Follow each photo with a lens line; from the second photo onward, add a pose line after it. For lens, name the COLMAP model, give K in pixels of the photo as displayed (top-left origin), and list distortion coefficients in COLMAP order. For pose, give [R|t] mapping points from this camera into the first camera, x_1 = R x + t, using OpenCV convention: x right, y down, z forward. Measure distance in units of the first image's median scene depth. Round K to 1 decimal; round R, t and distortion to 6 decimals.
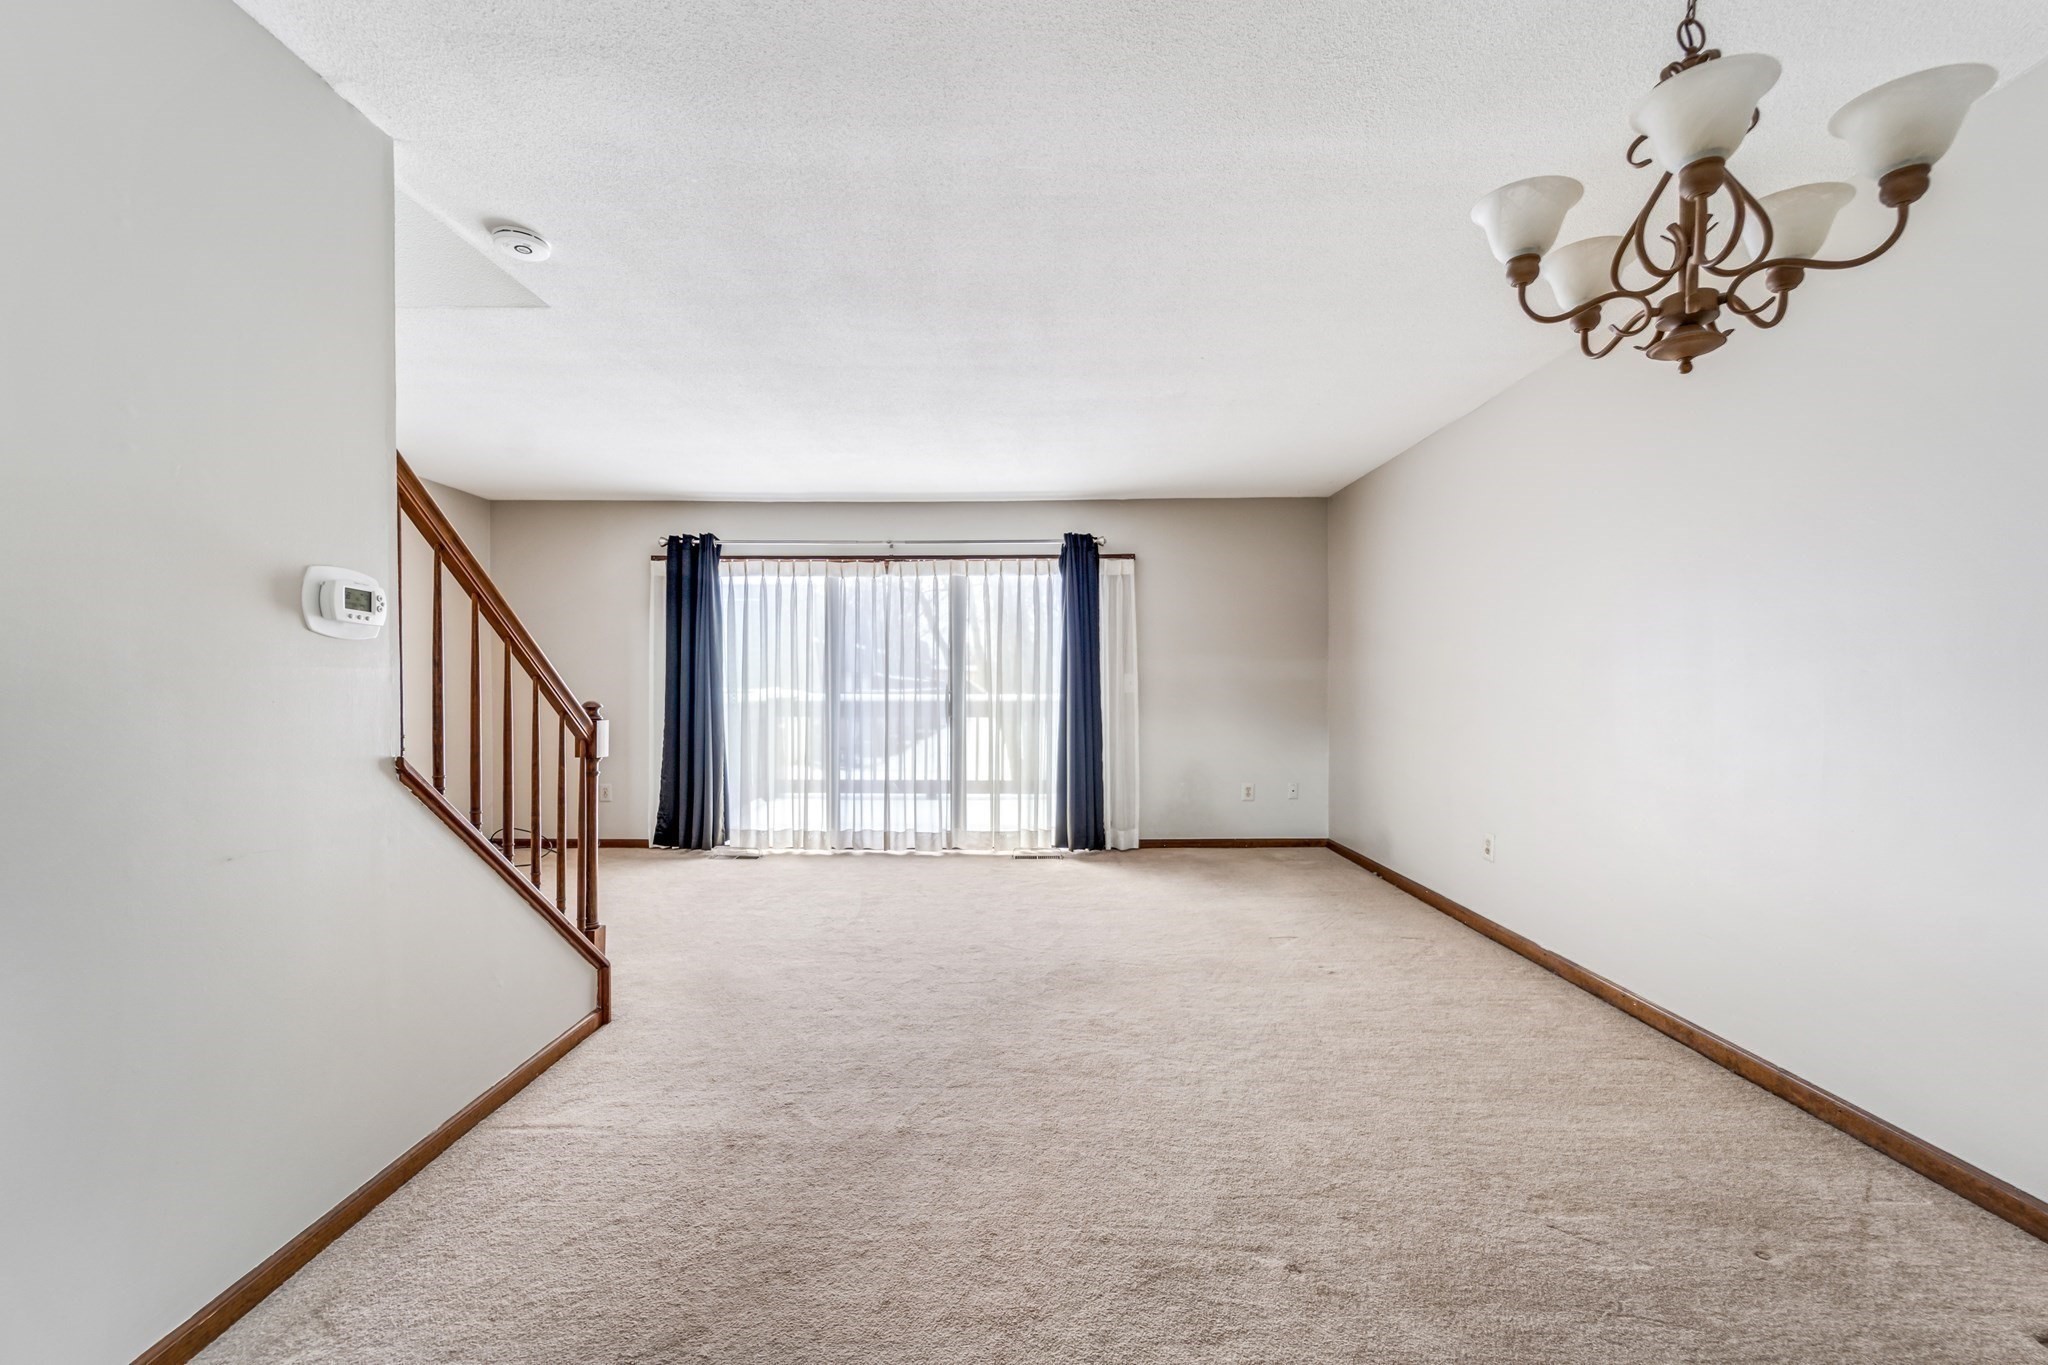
lens RADIAL K [[824.7, 0, 1026.6], [0, 824.7, 692.6], [0, 0, 1]] dist [0.004472, -0.002465]
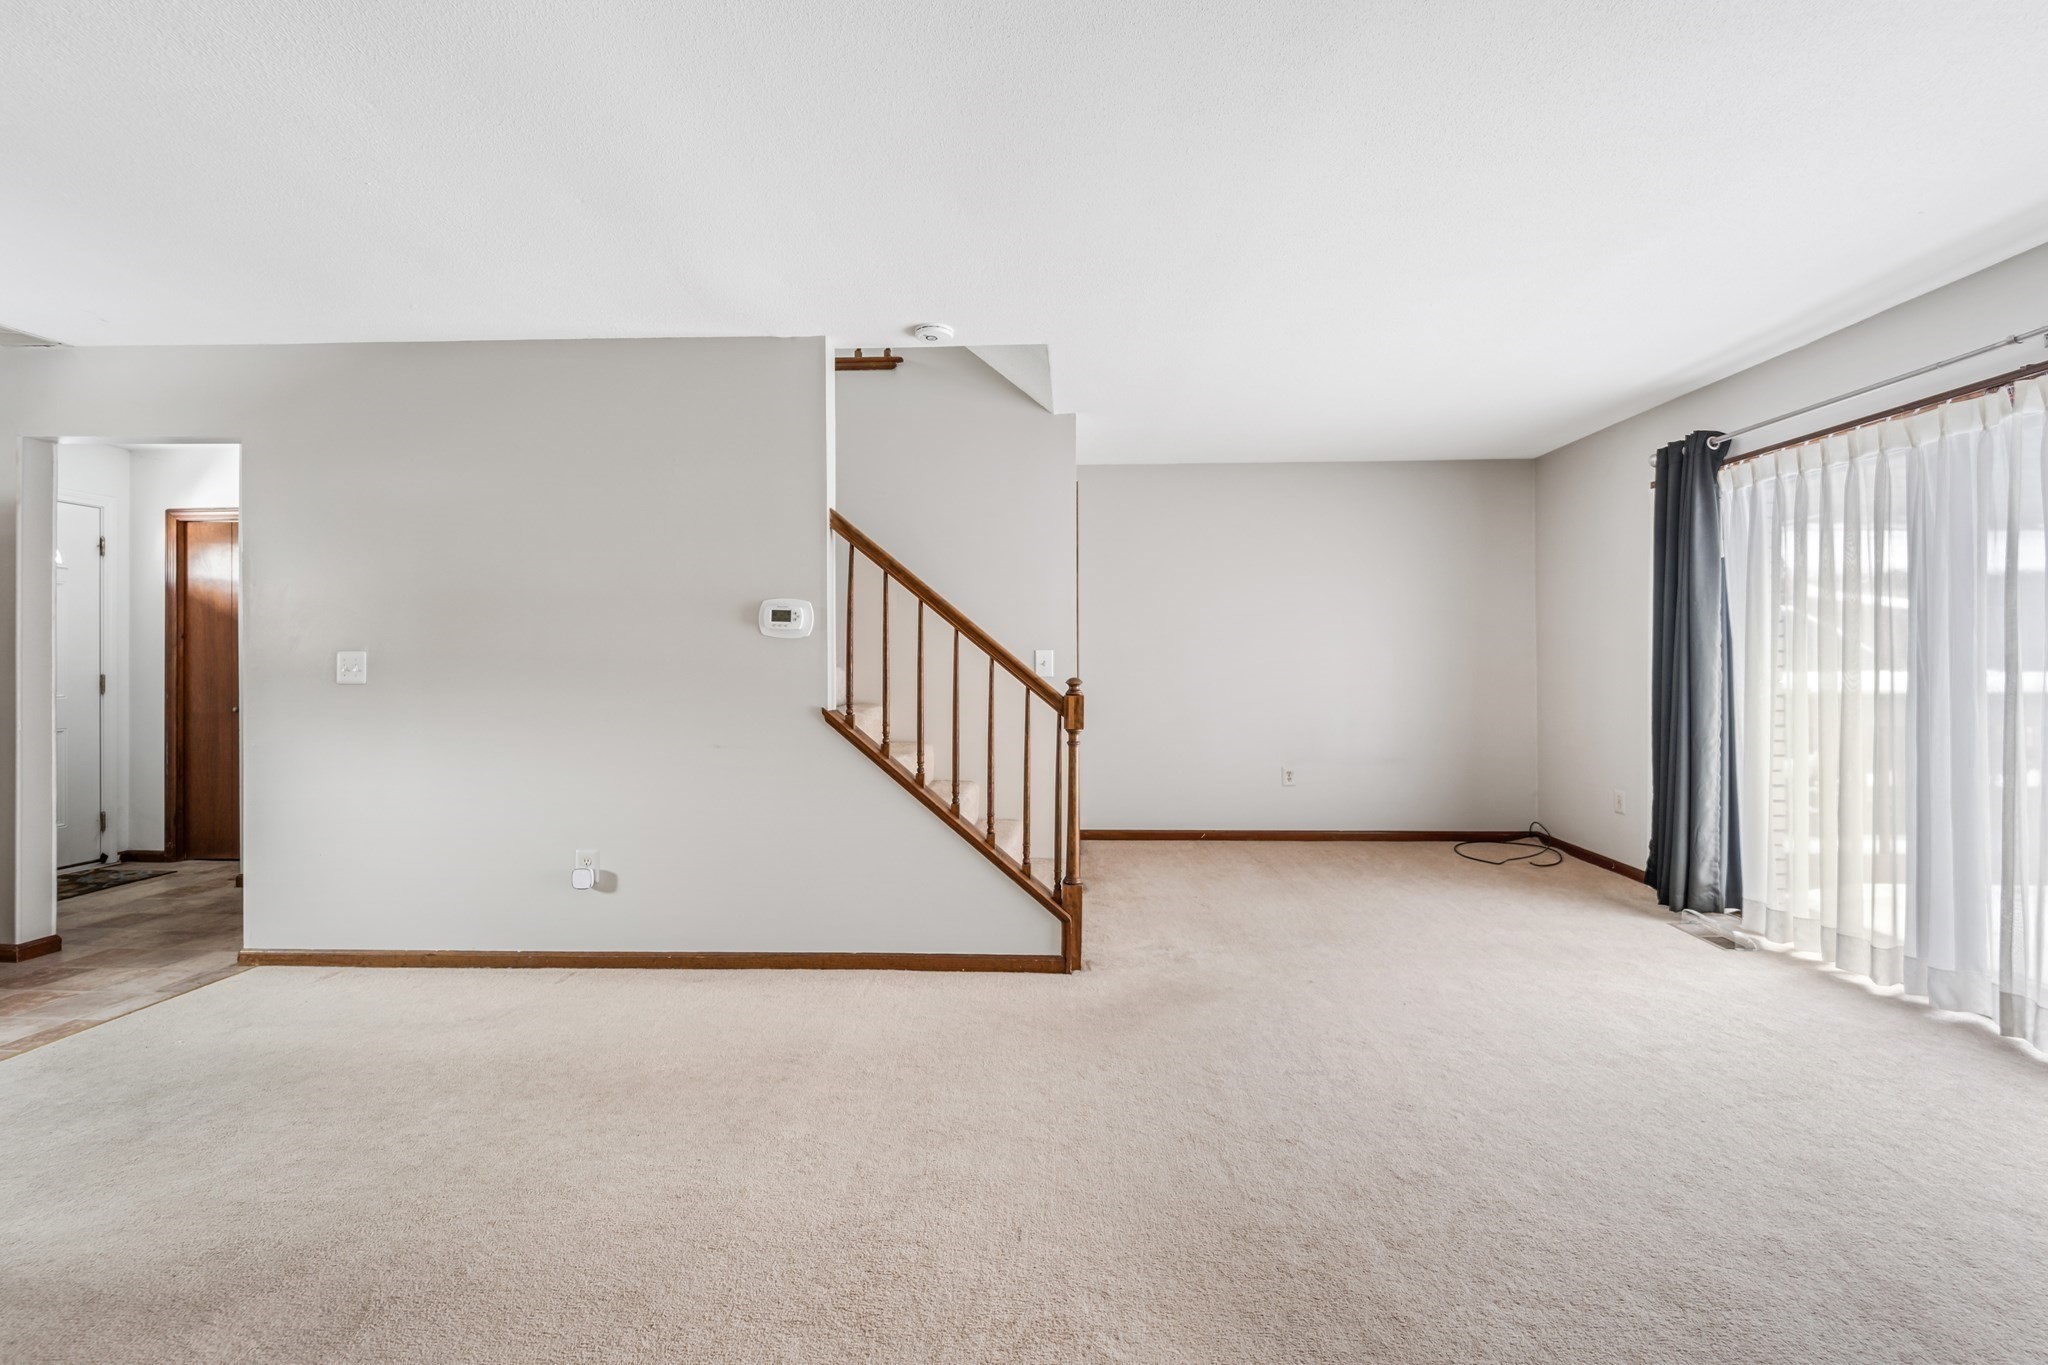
lens RADIAL K [[824.7, 0, 1026.6], [0, 824.7, 692.6], [0, 0, 1]] dist [0.004472, -0.002465]
pose [[-0.036320, 0.026399, -0.998991, 0.289212], [-0.007493, 0.999616, 0.026688, -0.000027], [0.999312, 0.008455, -0.036108, 0.498520]]
